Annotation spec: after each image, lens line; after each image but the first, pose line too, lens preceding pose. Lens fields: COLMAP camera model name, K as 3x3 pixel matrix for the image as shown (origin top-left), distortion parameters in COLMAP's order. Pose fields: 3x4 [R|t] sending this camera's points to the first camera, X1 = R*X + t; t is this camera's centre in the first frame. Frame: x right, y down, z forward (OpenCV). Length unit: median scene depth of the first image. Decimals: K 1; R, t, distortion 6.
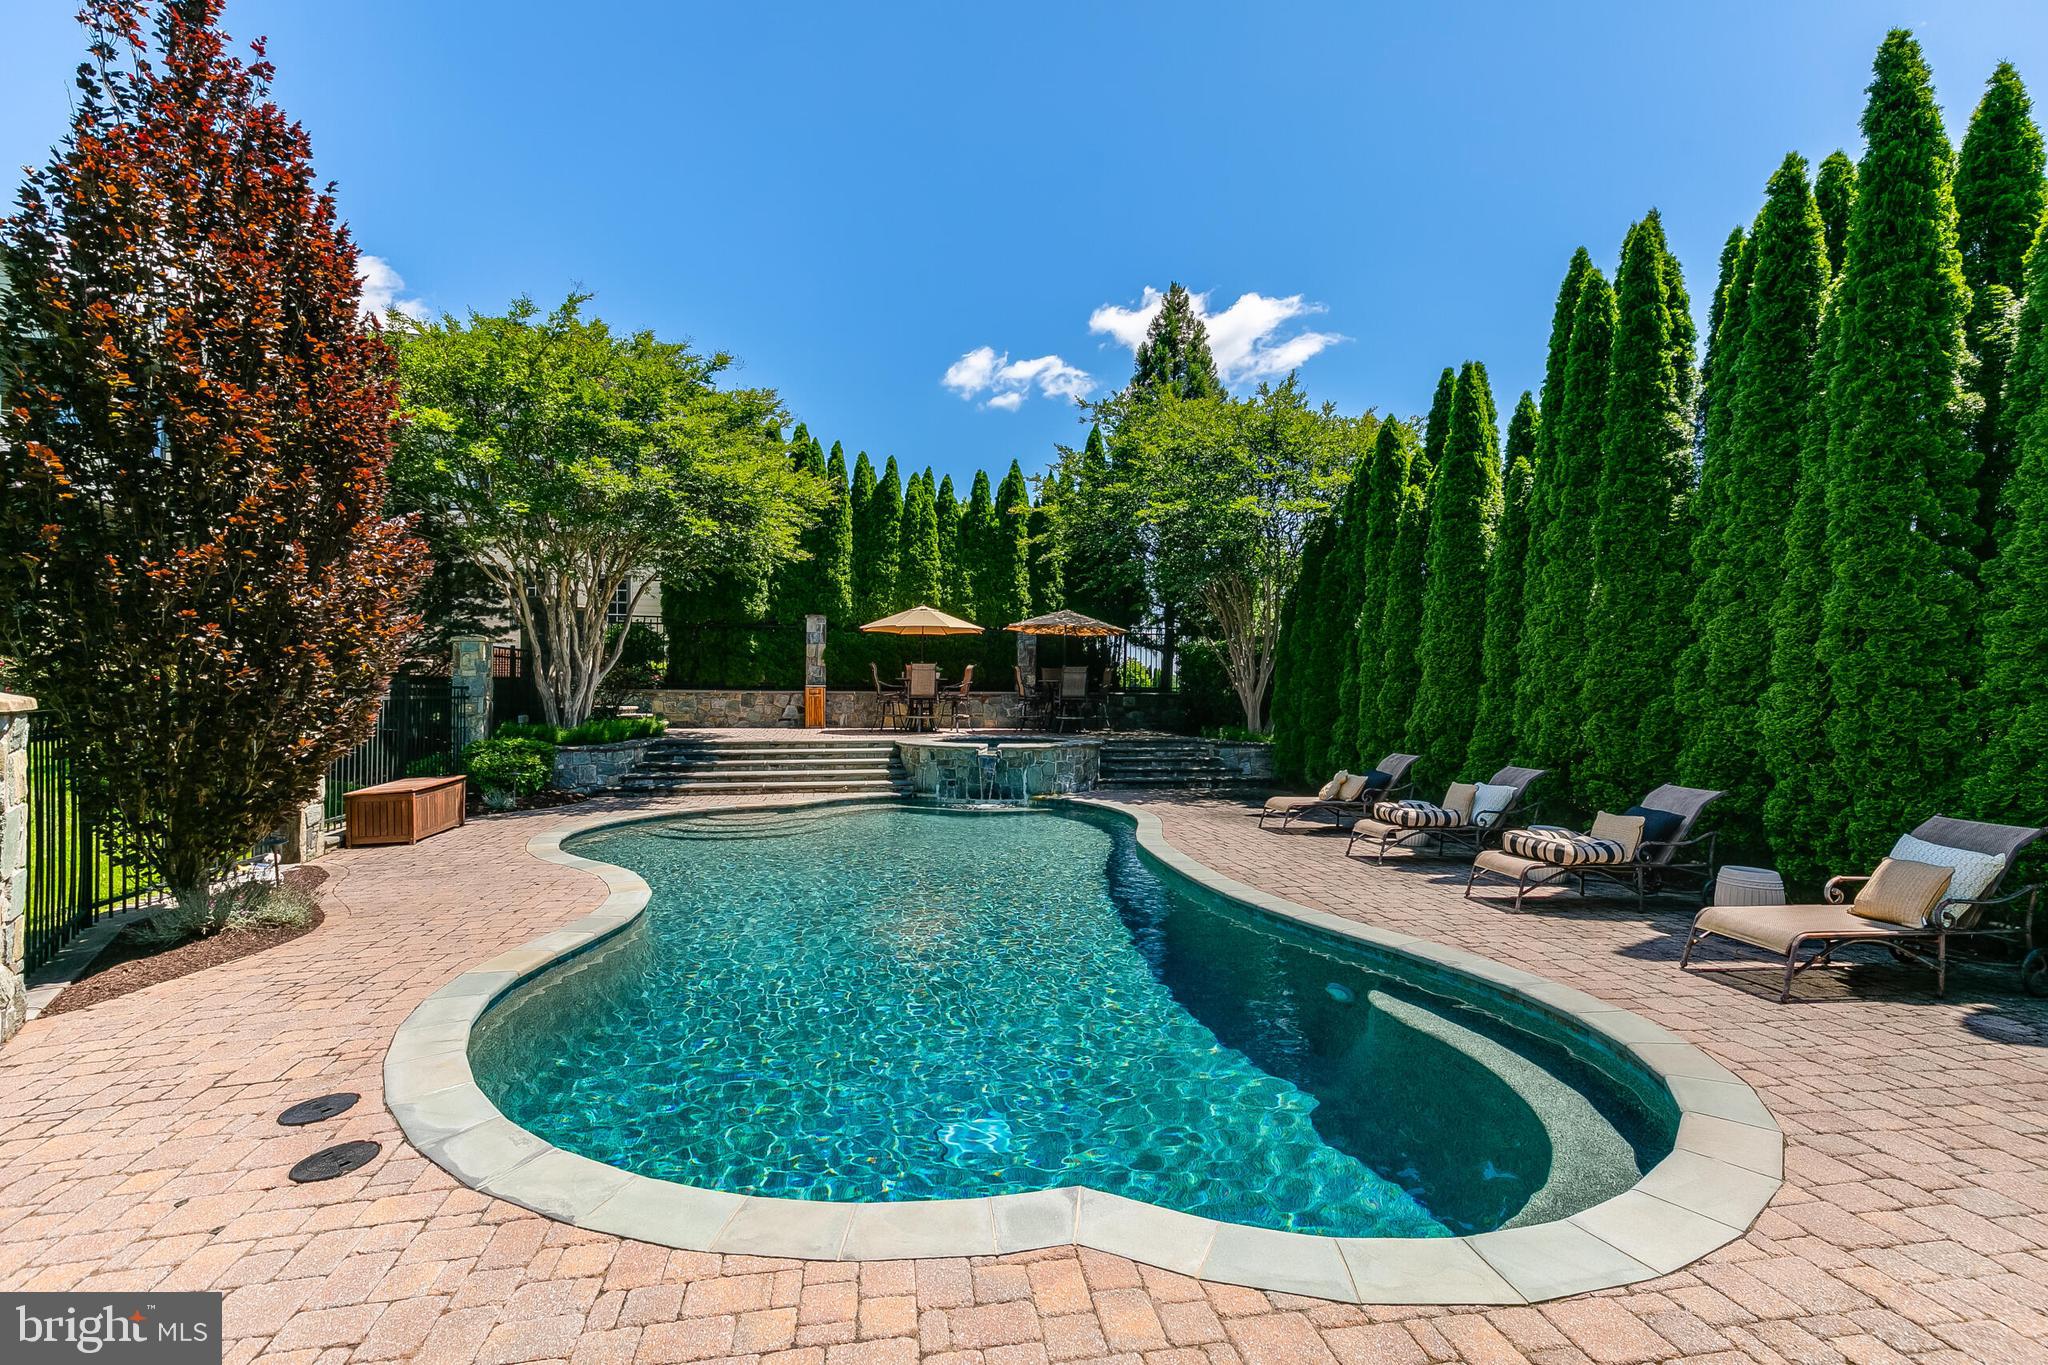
lens RADIAL K [[941.5, 0, 1010.7], [0, 941.5, 681.8], [0, 0, 1]] dist [0.003851, 0.000004]
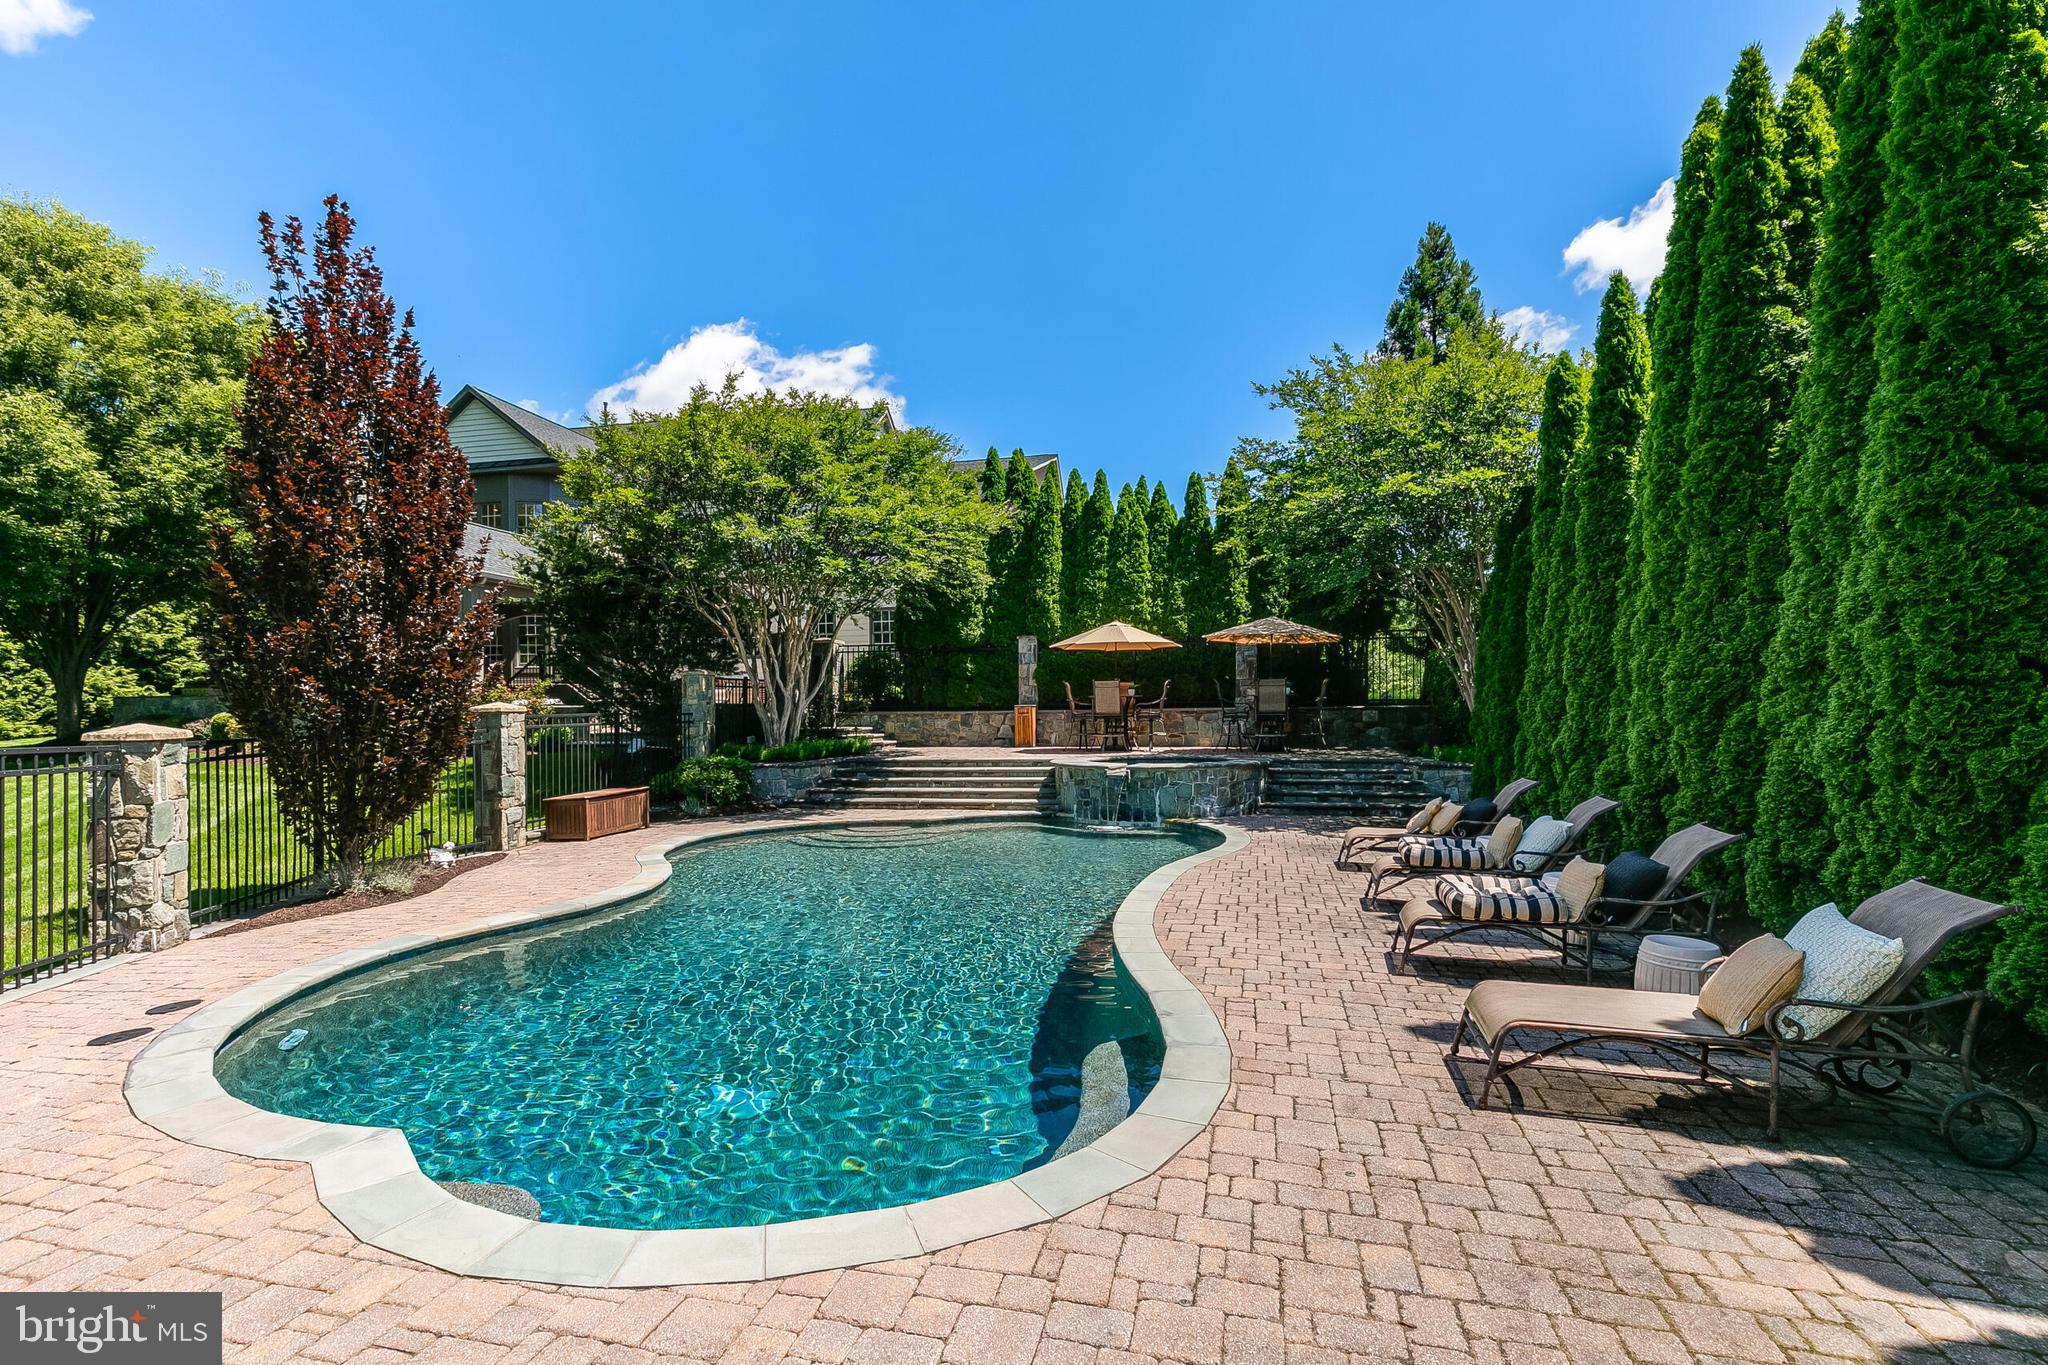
lens RADIAL K [[985.6, 0, 1024.0], [0, 985.6, 698.2], [0, 0, 1]] dist [0.007183, 0.000175]
pose [[0.903129, -0.022533, -0.428777, 0.312647], [0.022887, 0.999729, -0.004331, 0.001455], [0.428758, -0.005902, 0.903400, 0.045874]]
